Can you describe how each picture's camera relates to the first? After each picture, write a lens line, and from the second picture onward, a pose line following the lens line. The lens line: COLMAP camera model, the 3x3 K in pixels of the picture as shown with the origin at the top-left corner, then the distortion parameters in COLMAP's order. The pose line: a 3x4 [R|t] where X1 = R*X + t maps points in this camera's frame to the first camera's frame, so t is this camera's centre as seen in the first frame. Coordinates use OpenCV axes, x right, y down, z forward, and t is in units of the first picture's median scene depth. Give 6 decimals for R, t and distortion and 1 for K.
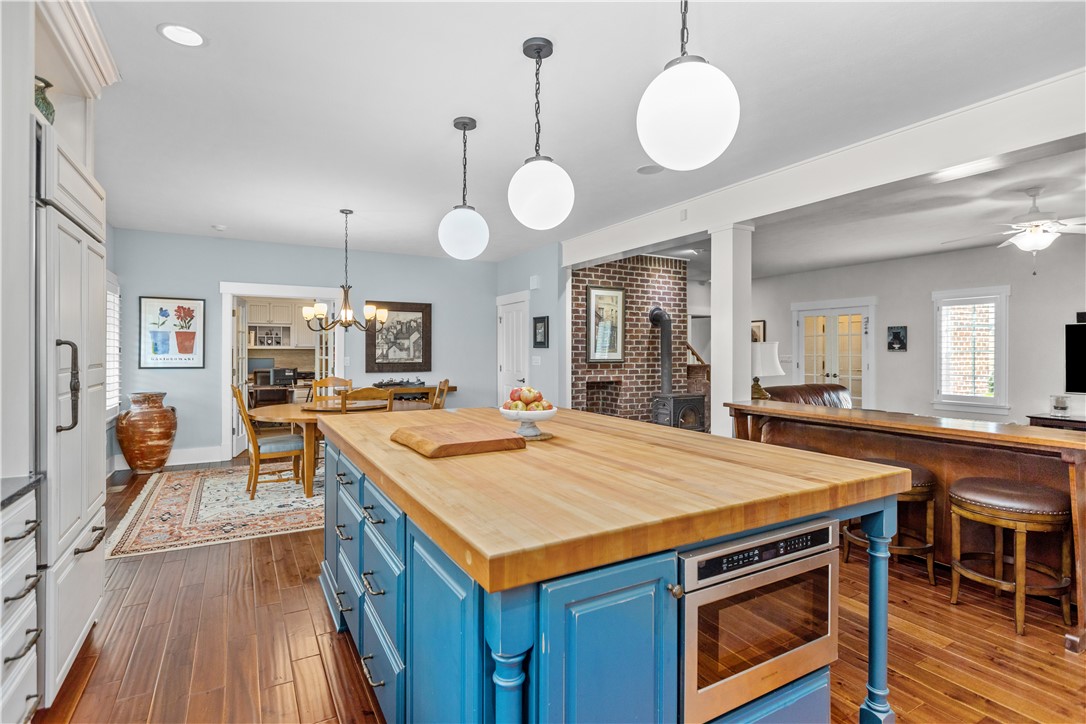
lens RADIAL K [[529.1, 0, 540.1], [0, 529.1, 352.7], [0, 0, 1]] dist [-0.004289, -0.001038]
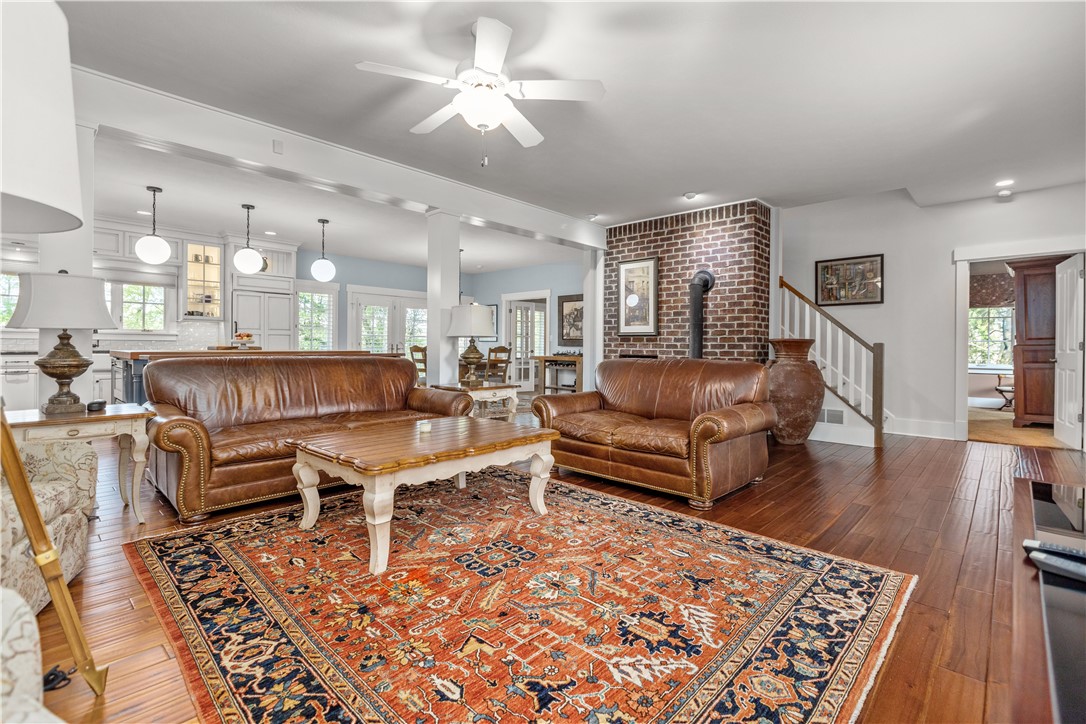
lens RADIAL K [[496.4, 0, 548.5], [0, 496.4, 344.1], [0, 0, 1]] dist [0.003267, -0.002200]
pose [[0.302515, -0.002444, -0.953141, 0.929673], [-0.009123, 0.999943, -0.005459, 0.039422], [0.953101, 0.010347, 0.302476, 0.548312]]
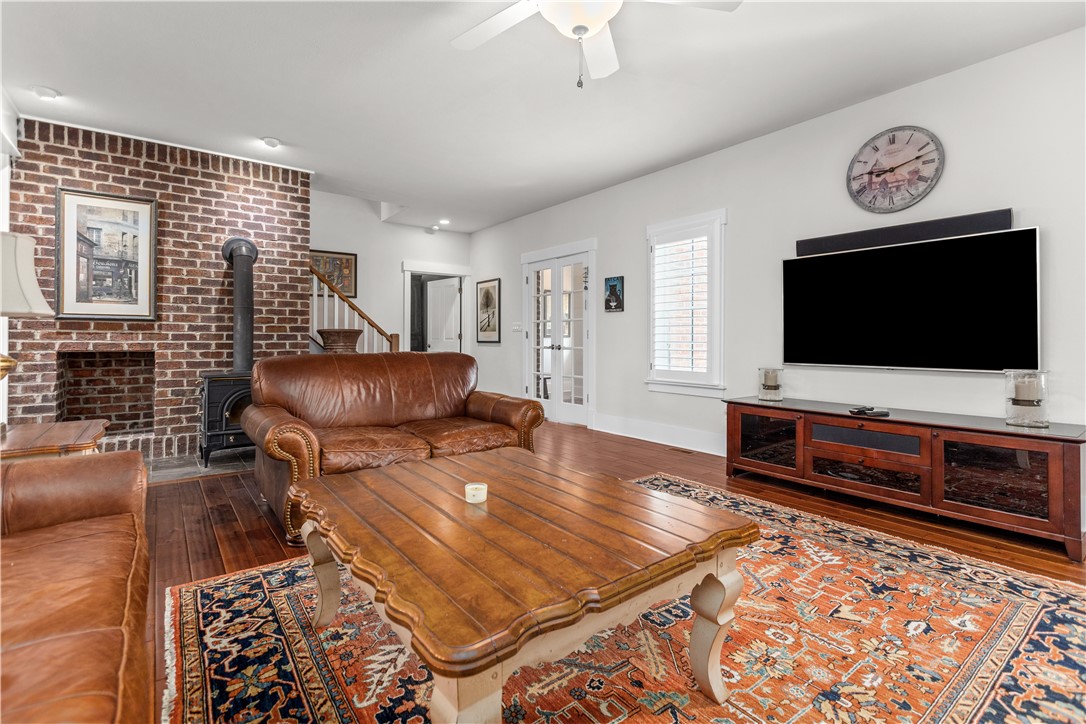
lens RADIAL K [[496.4, 0, 543.5], [0, 496.4, 337.2], [0, 0, 1]] dist [0.003267, -0.002200]
pose [[0.990131, 0.002066, 0.140127, 0.520470], [-0.001268, 0.999982, -0.005784, 0.039665], [-0.140136, 0.005549, 0.990117, 0.362093]]
